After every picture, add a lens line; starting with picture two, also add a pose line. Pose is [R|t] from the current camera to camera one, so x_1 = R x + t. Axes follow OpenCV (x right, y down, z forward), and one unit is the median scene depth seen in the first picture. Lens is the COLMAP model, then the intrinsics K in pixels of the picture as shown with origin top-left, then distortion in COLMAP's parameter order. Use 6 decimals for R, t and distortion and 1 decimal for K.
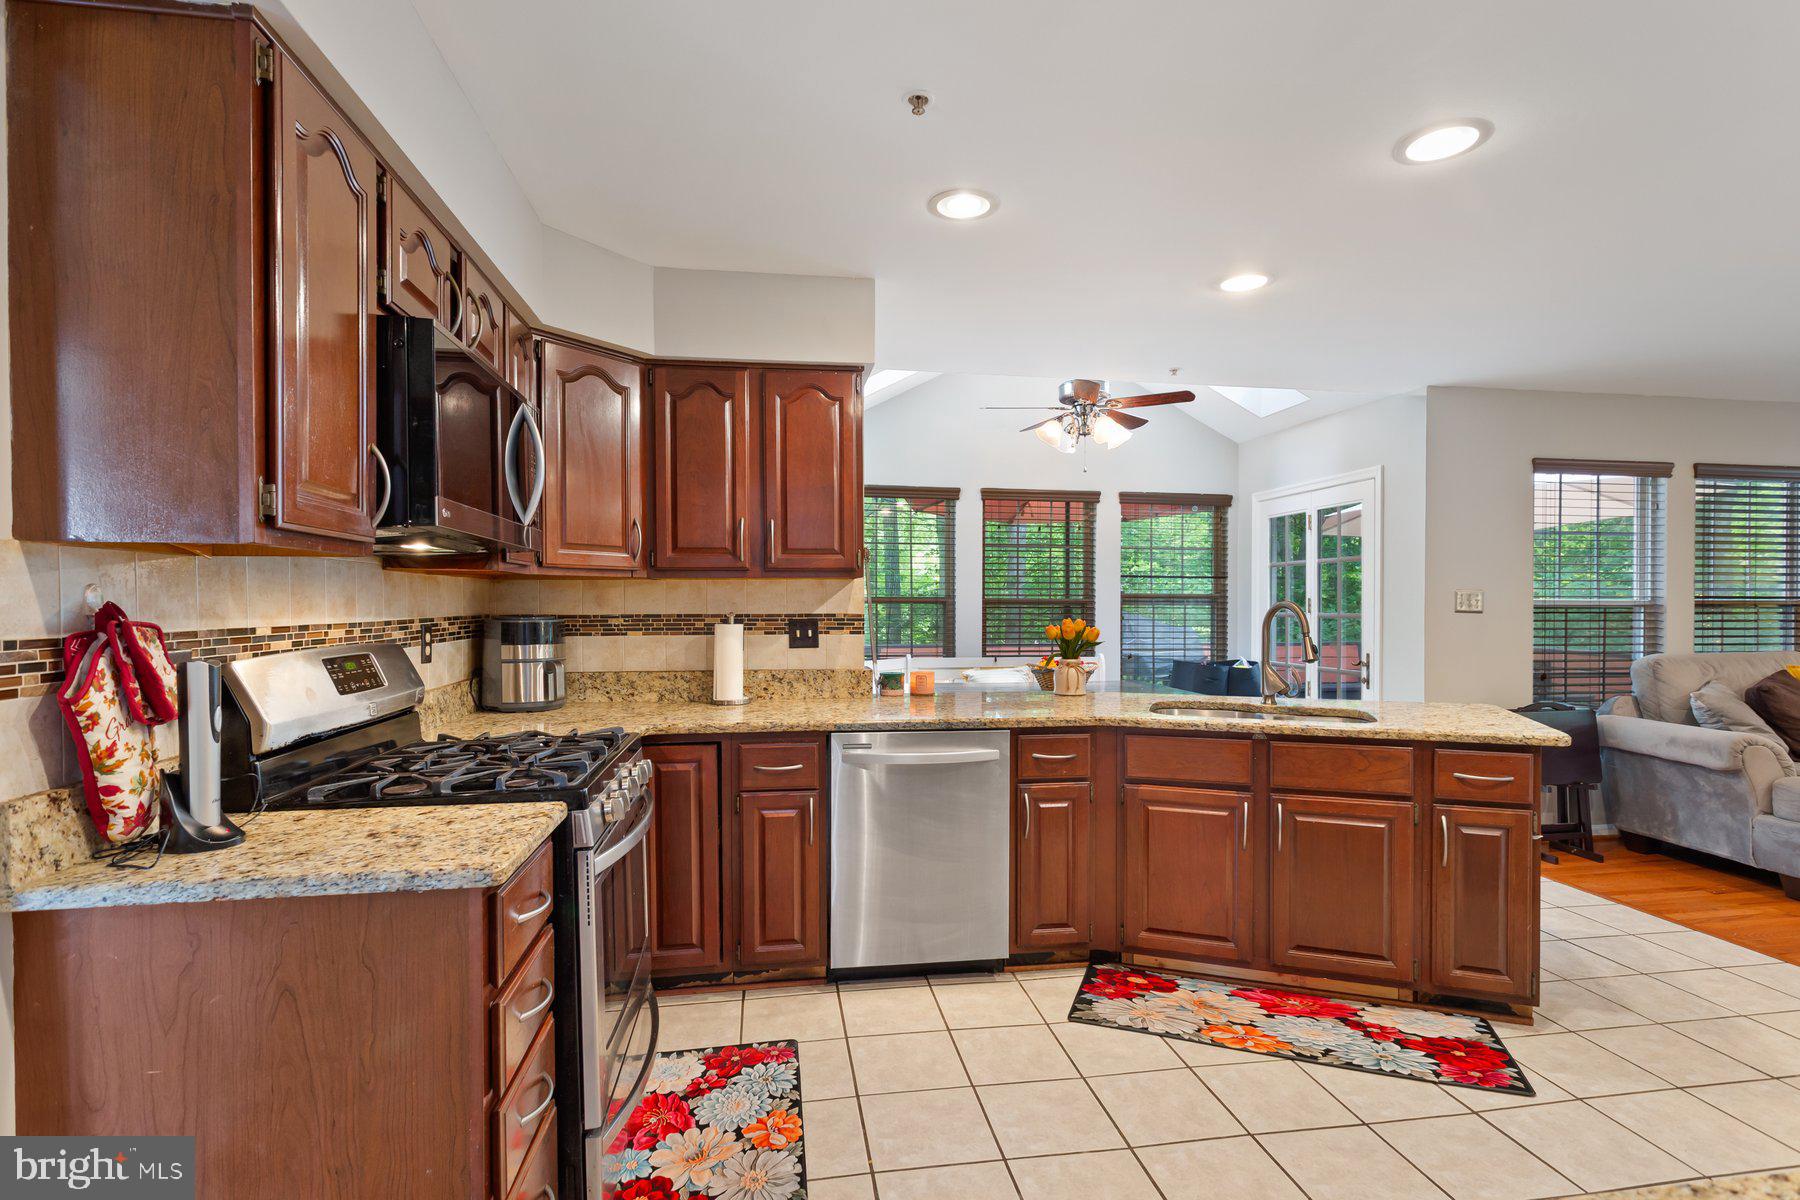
lens RADIAL K [[863.6, 0, 913.2], [0, 863.6, 611.1], [0, 0, 1]] dist [0.005864, -0.001384]
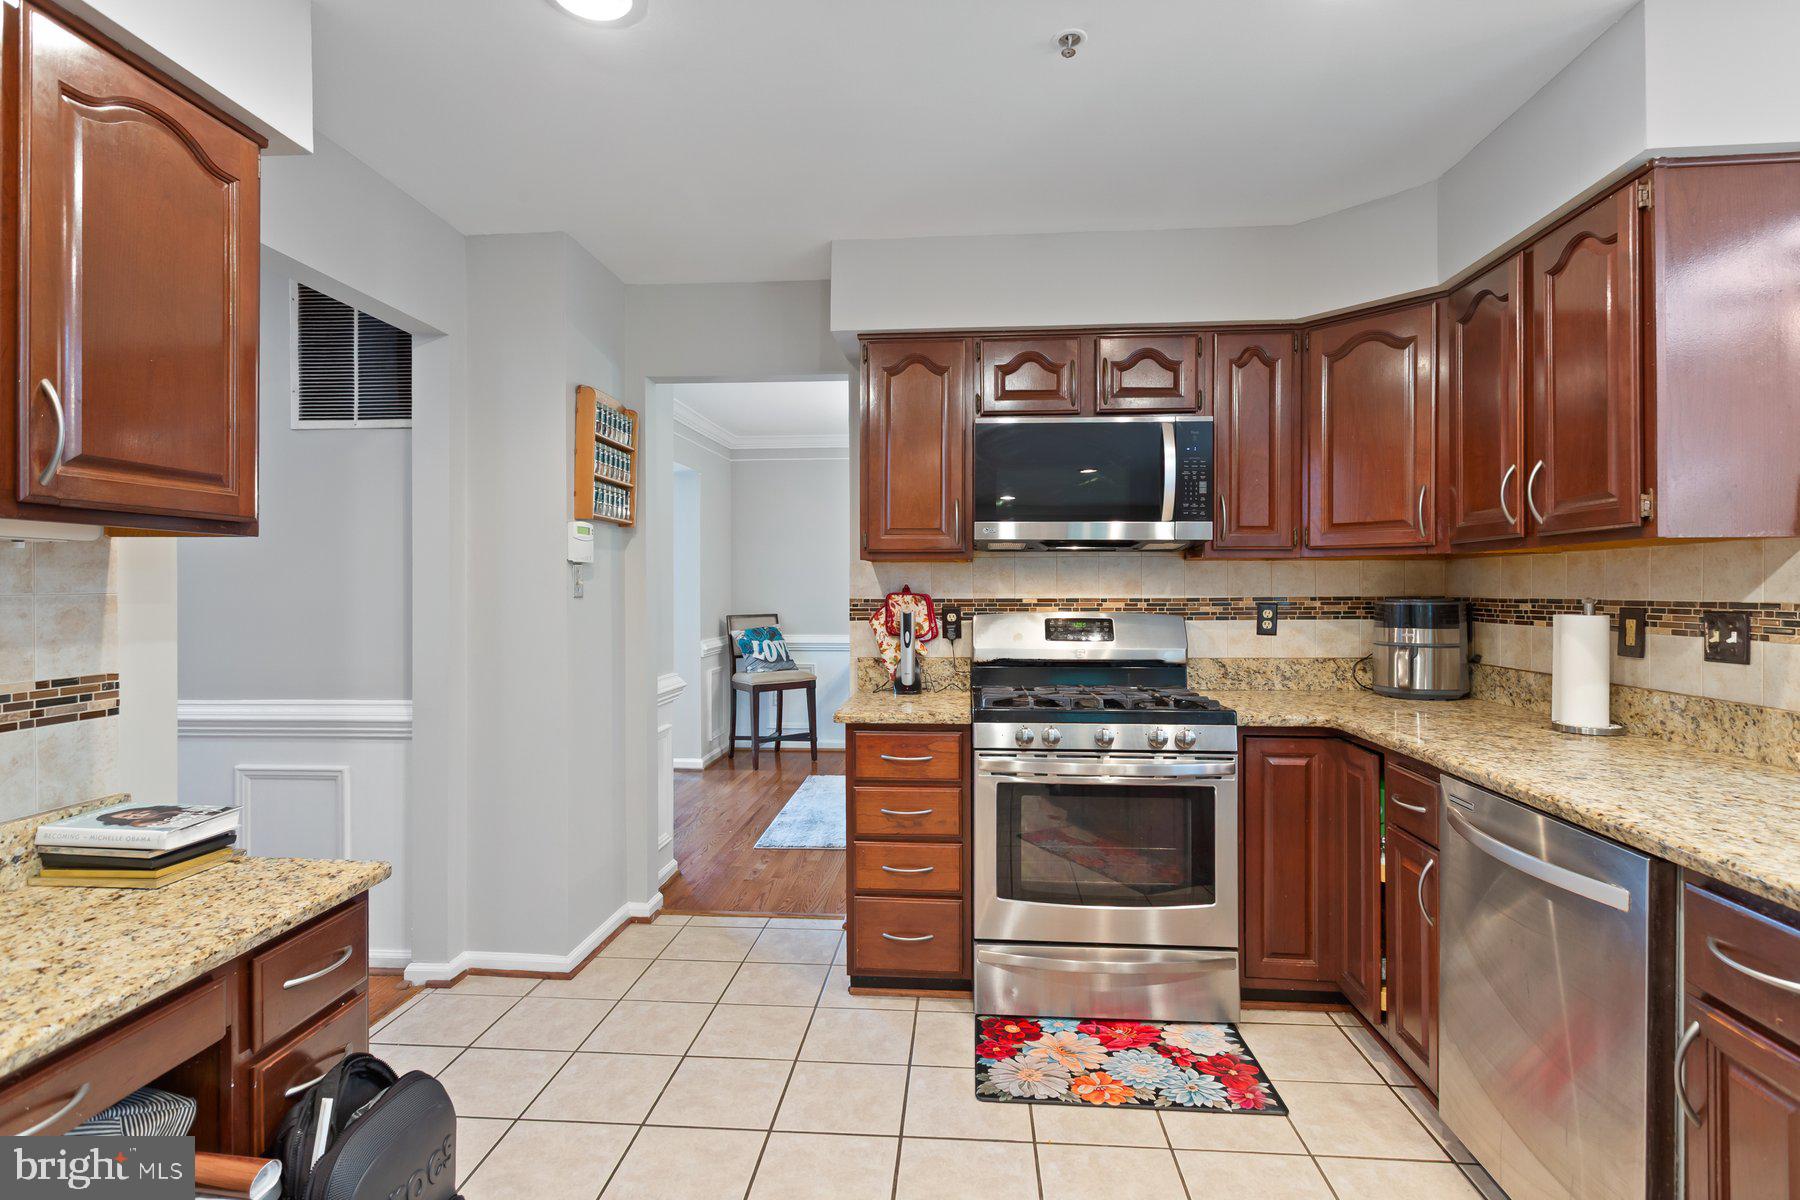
lens RADIAL K [[863.6, 0, 902.9], [0, 863.6, 587.6], [0, 0, 1]] dist [0.005864, -0.001384]
pose [[-0.239446, 0.000548, -0.970909, 0.464360], [-0.008427, 0.999961, 0.002642, -0.002733], [0.970873, 0.008814, -0.239432, 0.516605]]
